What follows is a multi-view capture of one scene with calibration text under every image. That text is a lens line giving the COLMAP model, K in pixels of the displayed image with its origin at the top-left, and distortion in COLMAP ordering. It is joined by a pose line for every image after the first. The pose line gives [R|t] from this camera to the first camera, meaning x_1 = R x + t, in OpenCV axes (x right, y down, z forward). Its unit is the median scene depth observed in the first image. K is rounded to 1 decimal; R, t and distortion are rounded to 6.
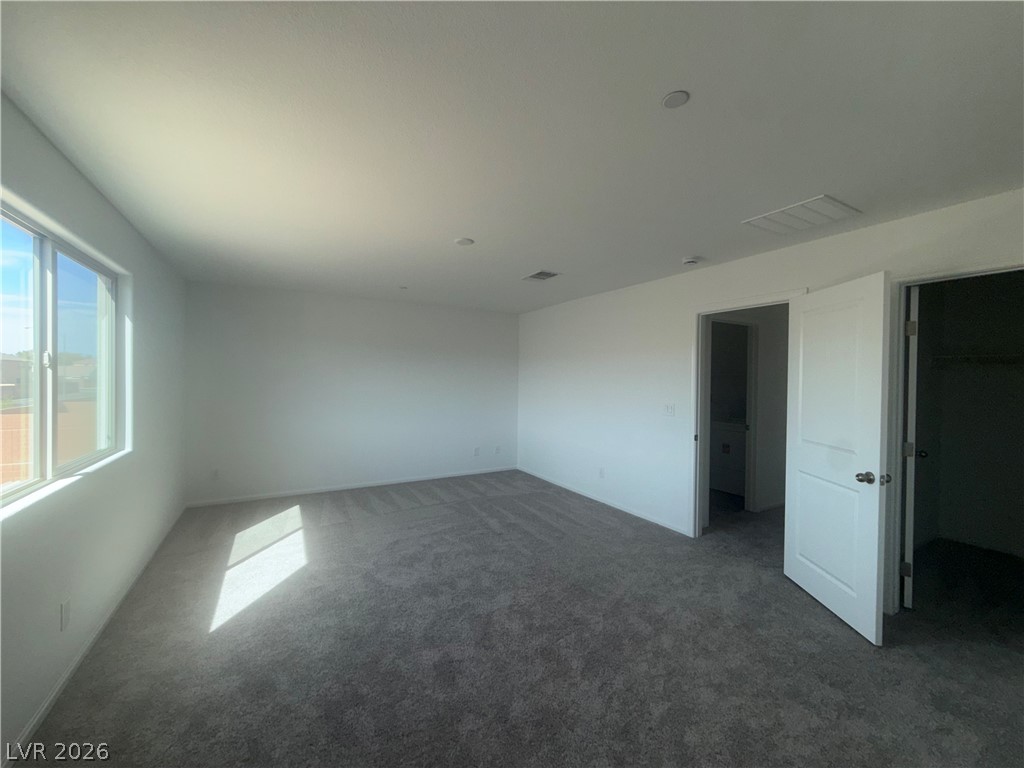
lens RADIAL K [[411.9, 0, 506.4], [0, 411.9, 382.1], [0, 0, 1]] dist [-0.000504, -0.000053]
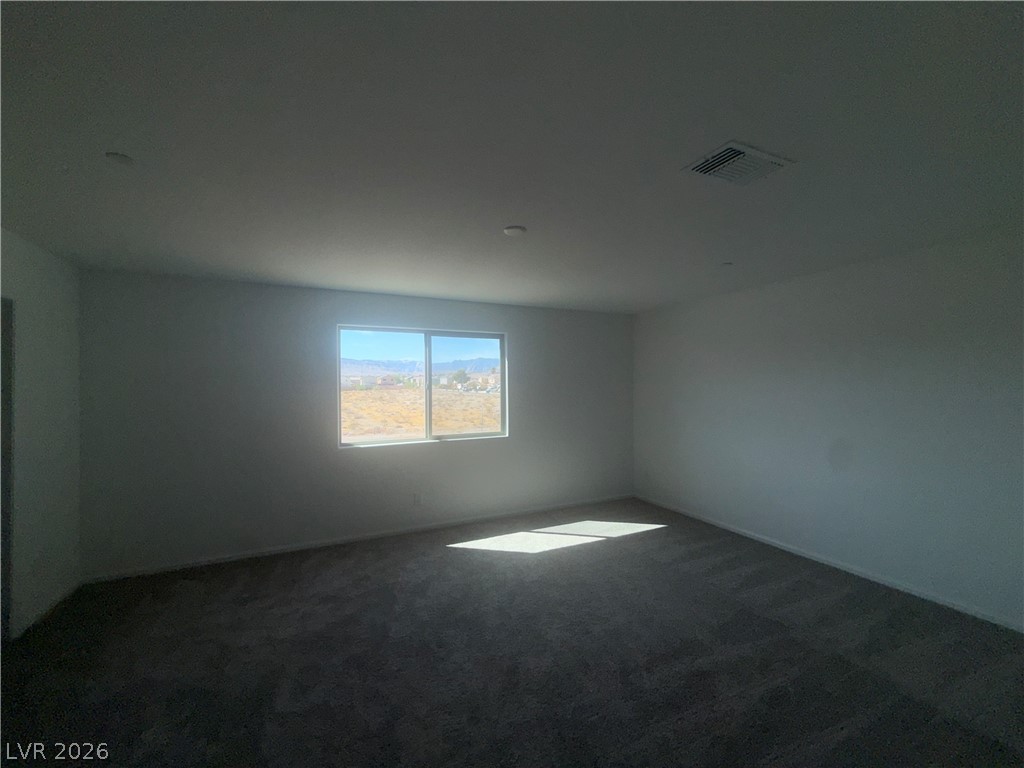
lens RADIAL K [[411.9, 0, 506.4], [0, 411.9, 382.1], [0, 0, 1]] dist [-0.000504, -0.000053]
pose [[-0.082131, -0.011688, -0.996553, 0.583281], [-0.006871, 0.999914, -0.011161, -0.026769], [0.996598, 0.005930, -0.082204, 0.850365]]
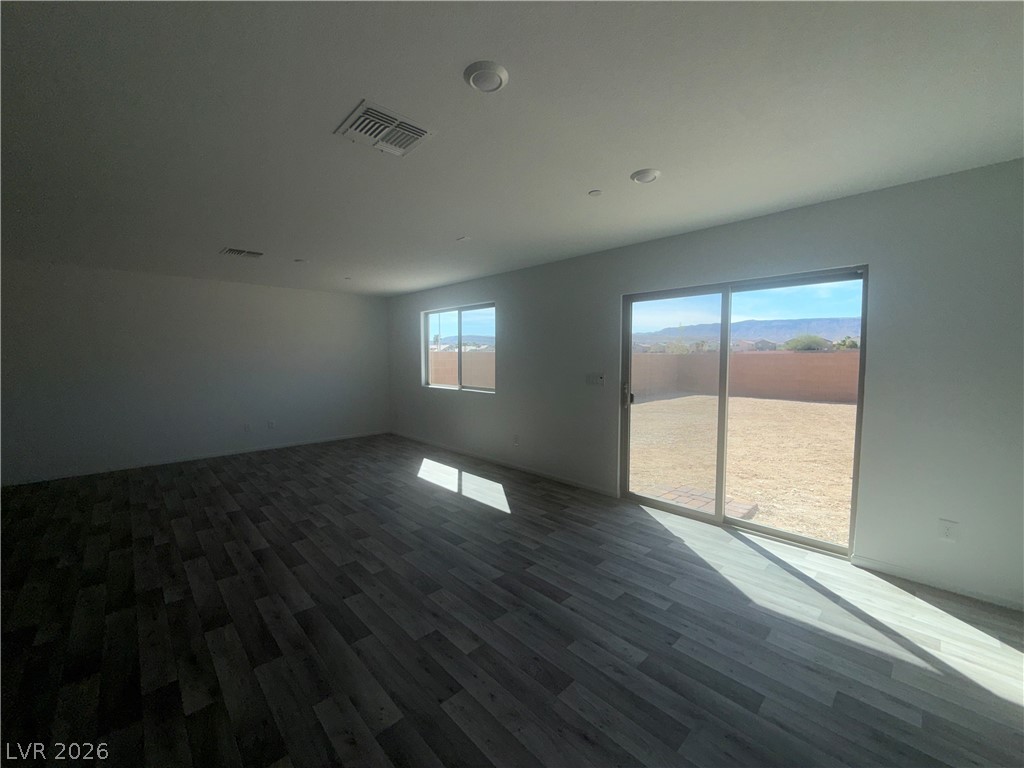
lens RADIAL K [[411.9, 0, 506.4], [0, 411.9, 382.1], [0, 0, 1]] dist [-0.000504, -0.000053]
pose [[-0.969663, 0.018860, -0.243716, -0.389884], [-0.002138, 0.996327, 0.085608, -0.037117], [0.244435, 0.083532, -0.966061, 2.155914]]
